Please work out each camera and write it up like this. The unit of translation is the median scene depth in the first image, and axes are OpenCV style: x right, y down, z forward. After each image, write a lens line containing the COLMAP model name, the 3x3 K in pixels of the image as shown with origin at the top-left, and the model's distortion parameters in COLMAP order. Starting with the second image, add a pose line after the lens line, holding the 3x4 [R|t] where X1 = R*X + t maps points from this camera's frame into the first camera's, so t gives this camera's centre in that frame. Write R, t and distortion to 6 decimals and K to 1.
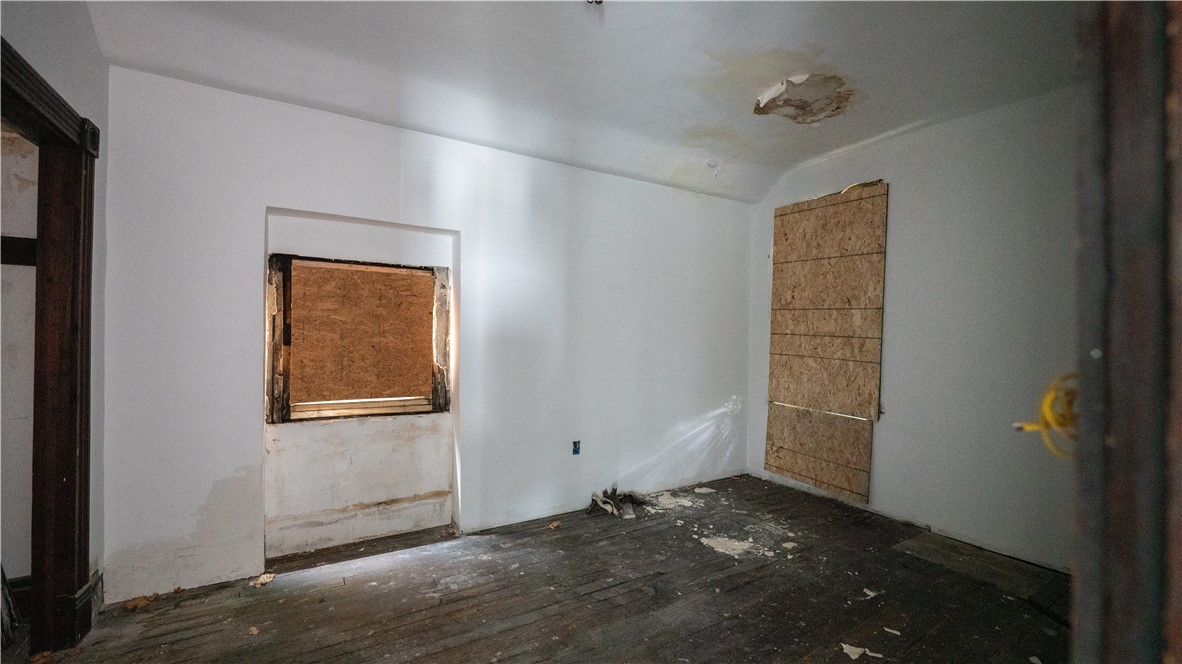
lens RADIAL K [[482.4, 0, 589.1], [0, 482.4, 332.9], [0, 0, 1]] dist [-0.004434, -0.000417]
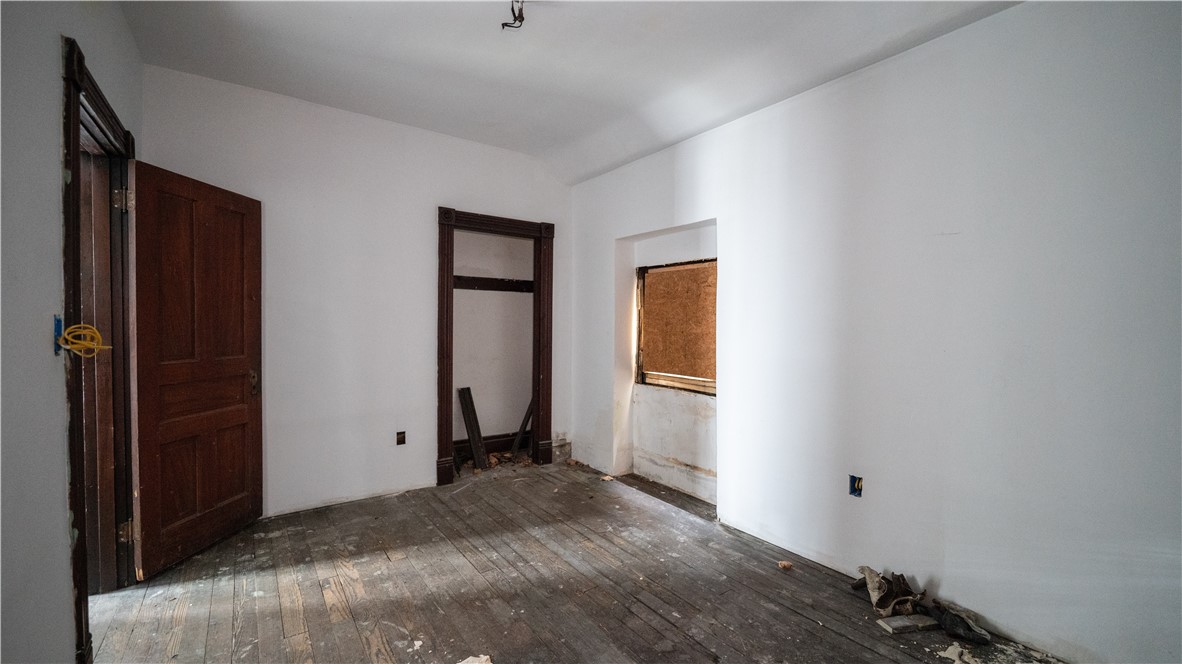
lens RADIAL K [[482.4, 0, 590.9], [0, 482.4, 330.9], [0, 0, 1]] dist [-0.004434, -0.000417]
pose [[0.079663, 0.005323, -0.996808, 0.765336], [-0.000468, 0.999986, 0.005303, 0.019693], [0.996822, 0.000044, 0.079664, 0.708560]]
